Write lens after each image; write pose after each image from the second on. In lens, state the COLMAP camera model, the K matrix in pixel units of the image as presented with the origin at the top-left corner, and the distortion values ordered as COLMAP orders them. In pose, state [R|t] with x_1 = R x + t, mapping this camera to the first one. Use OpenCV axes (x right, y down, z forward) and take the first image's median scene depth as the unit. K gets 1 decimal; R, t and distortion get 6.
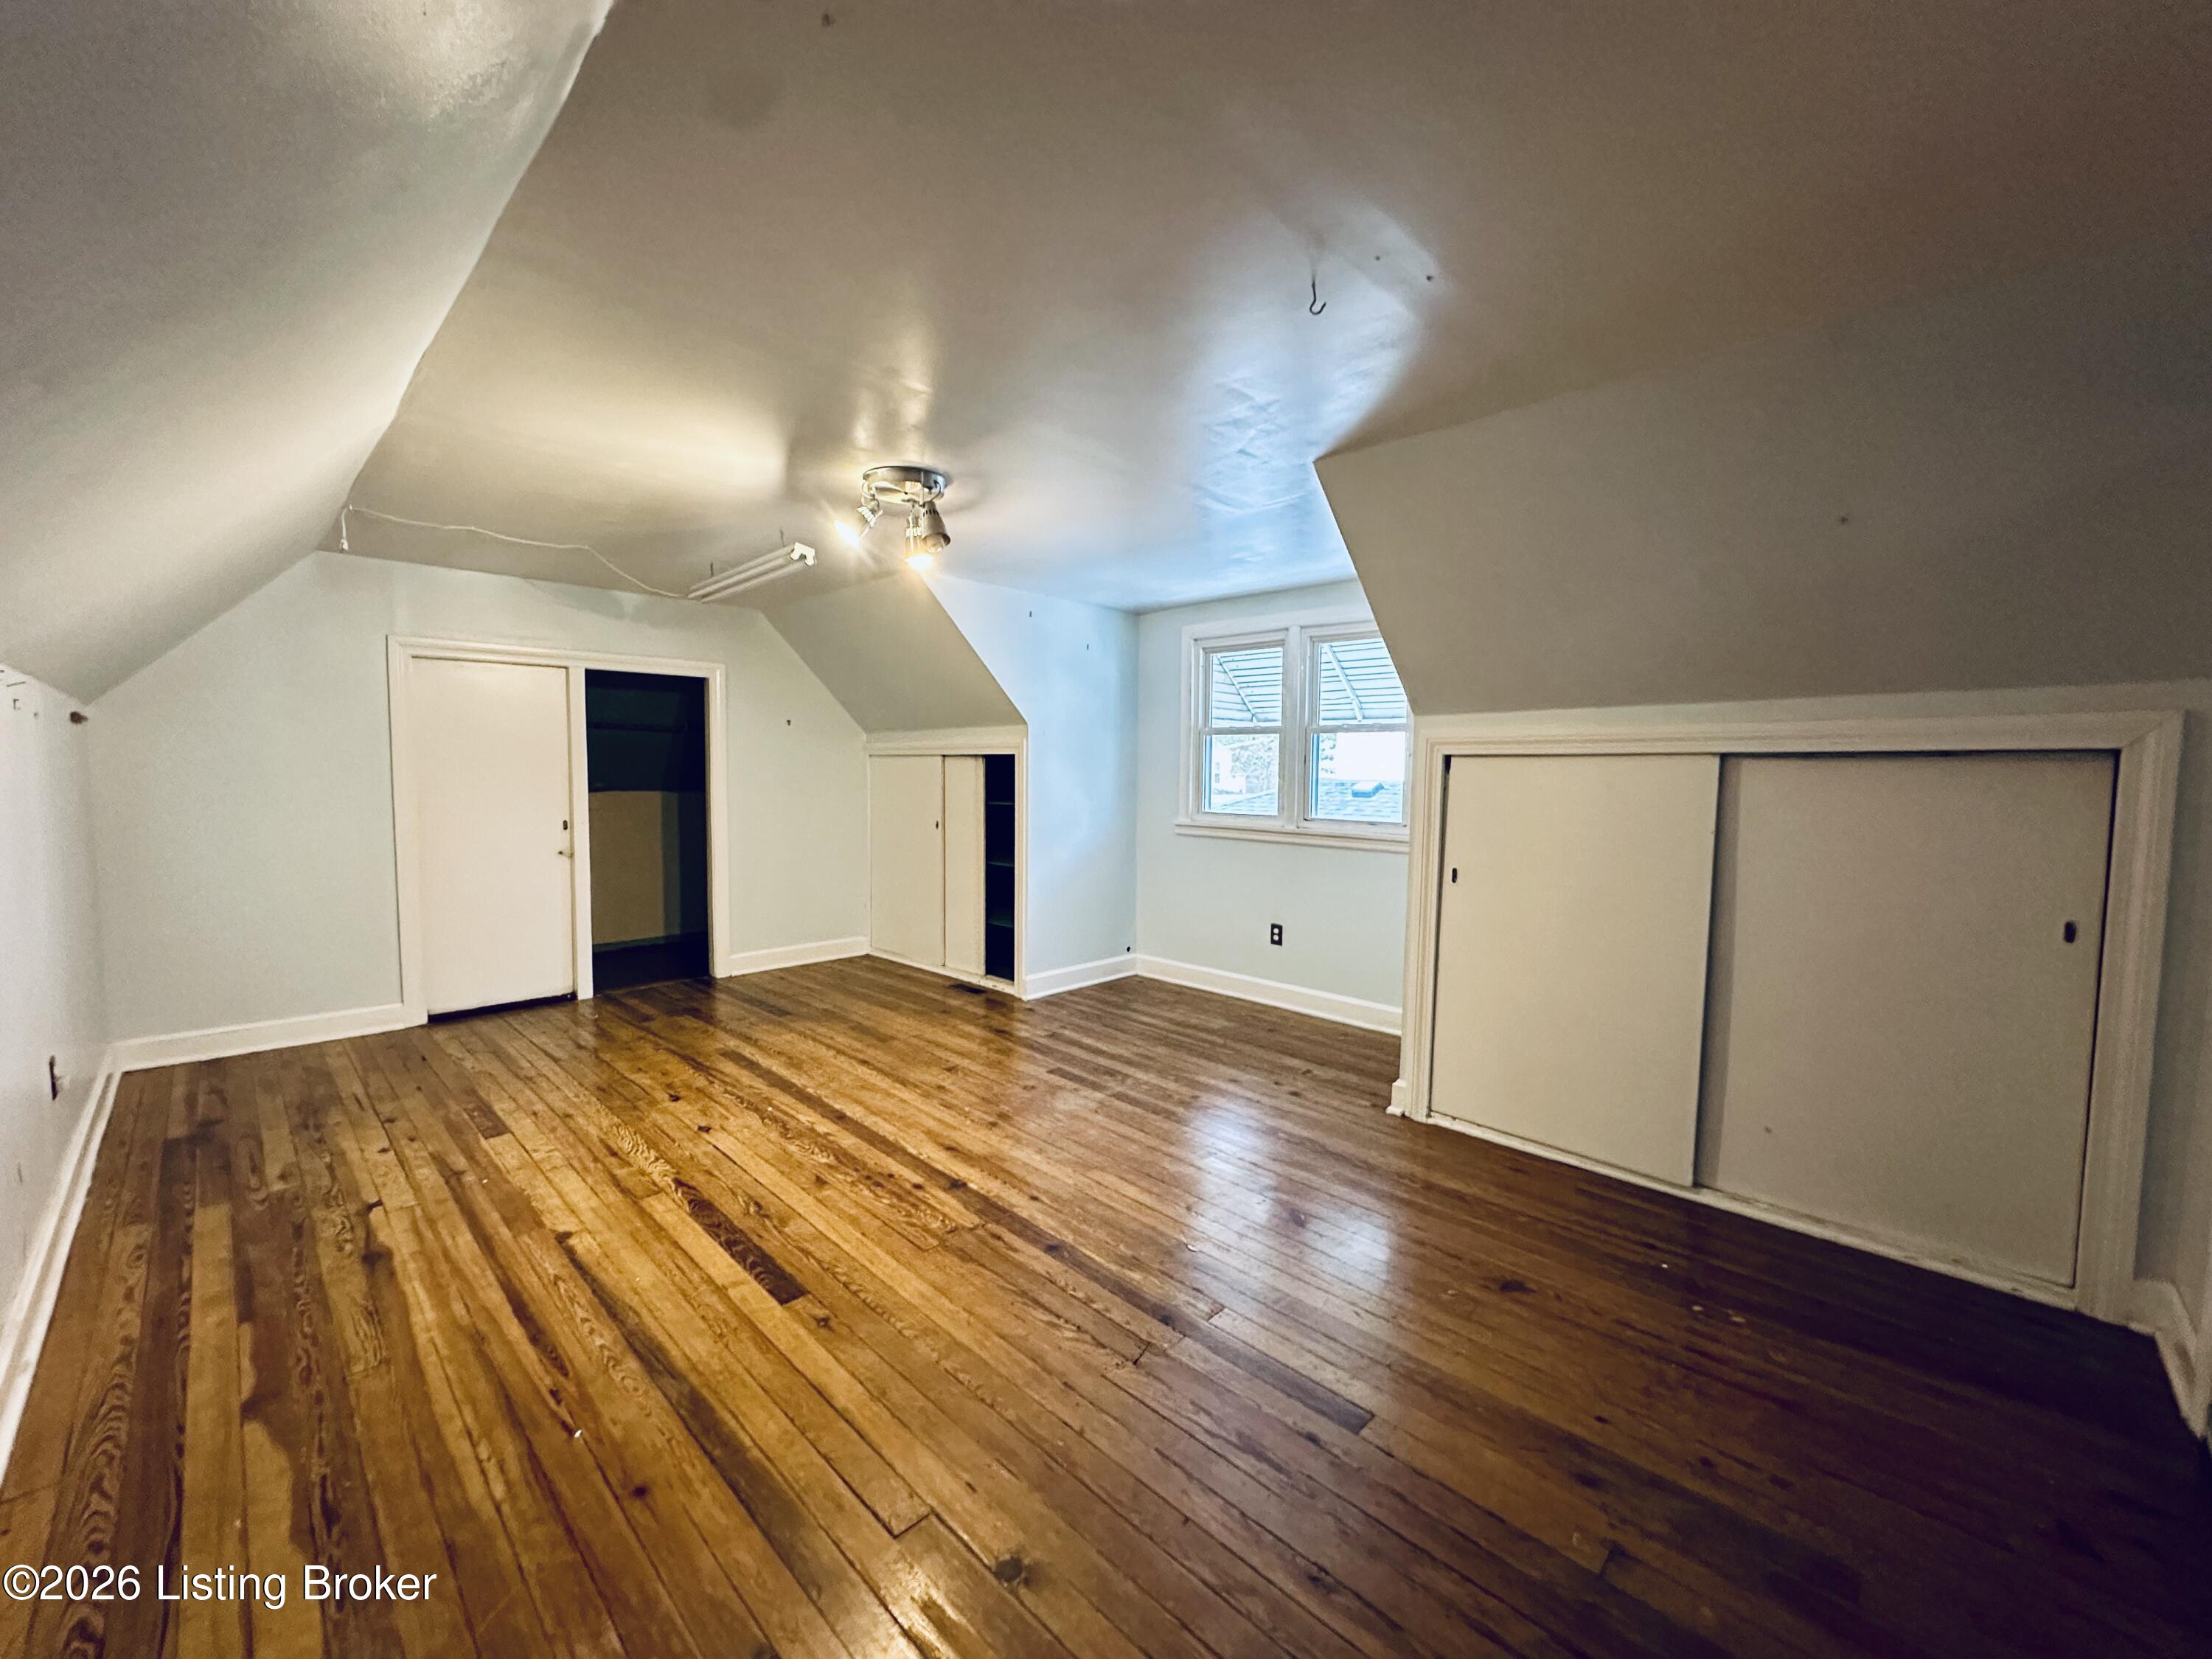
lens RADIAL K [[878.6, 0, 1105.3], [0, 878.6, 827.3], [0, 0, 1]] dist [-0.004253, 0.000382]
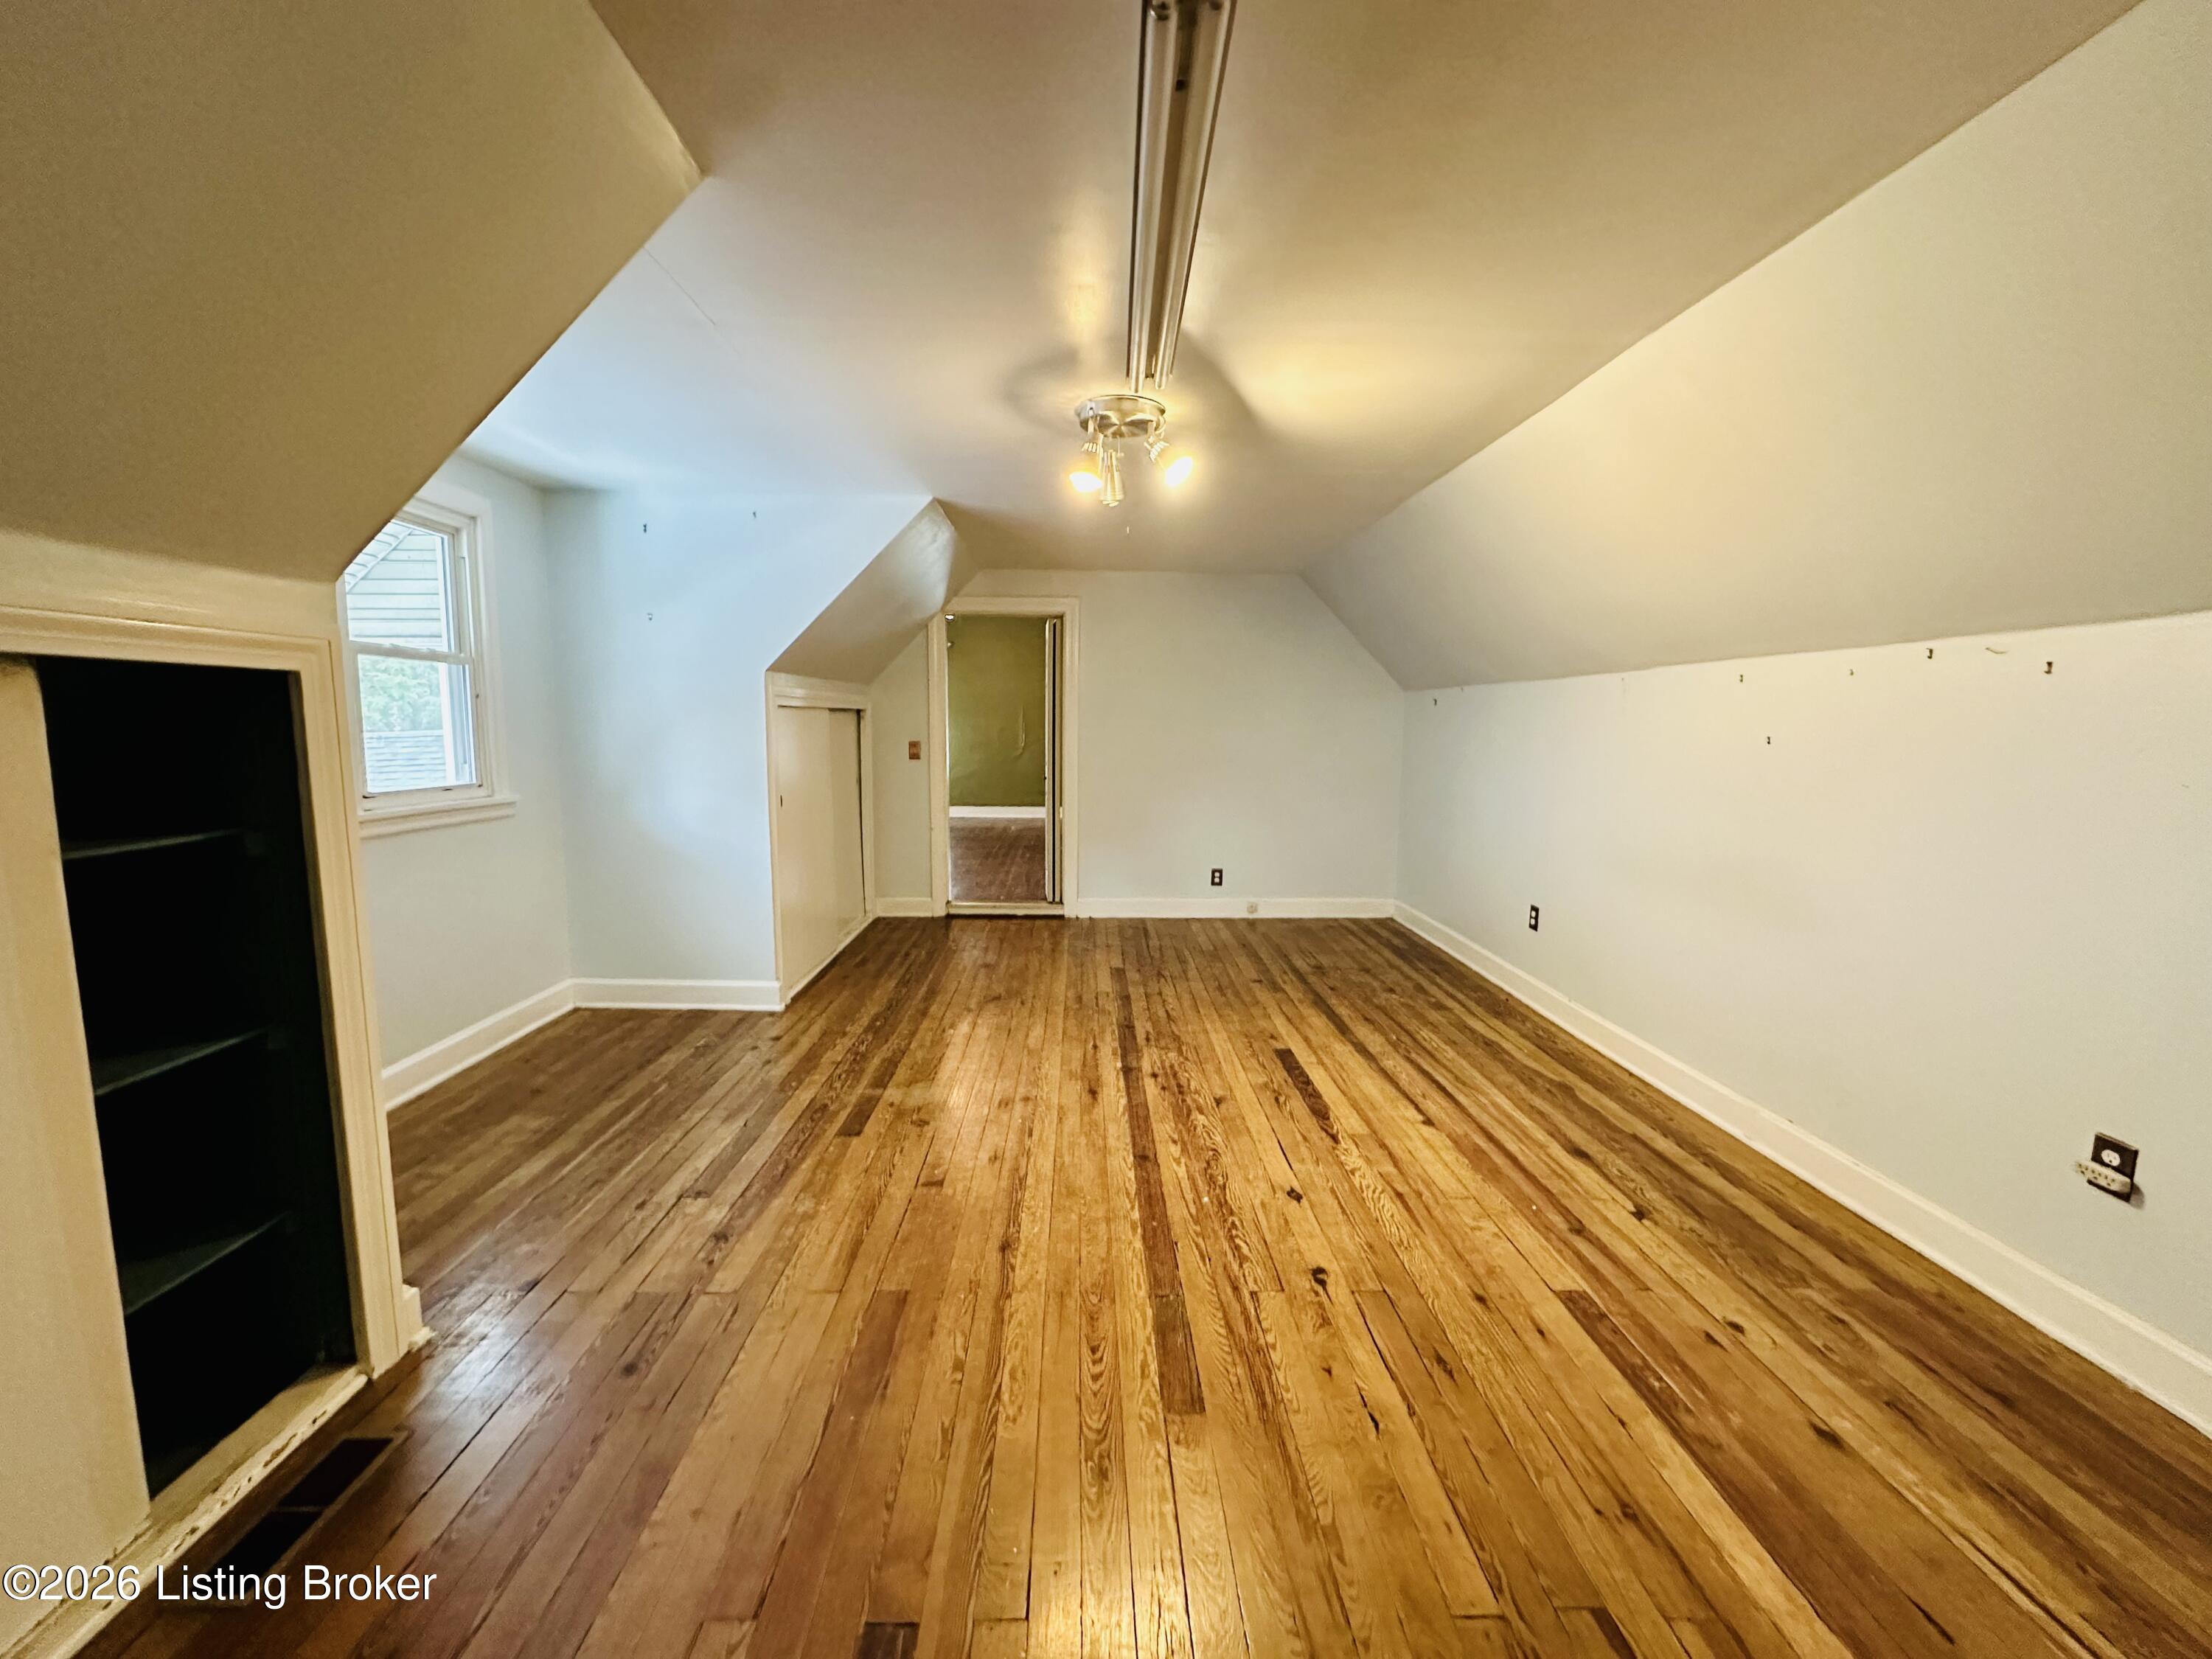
lens RADIAL K [[878.6, 0, 1105.3], [0, 878.6, 827.3], [0, 0, 1]] dist [-0.004253, 0.000382]
pose [[-0.718503, -0.098197, 0.688557, -0.950384], [0.030172, 0.984651, 0.171909, -0.131385], [-0.694869, 0.144292, -0.704512, 1.830467]]
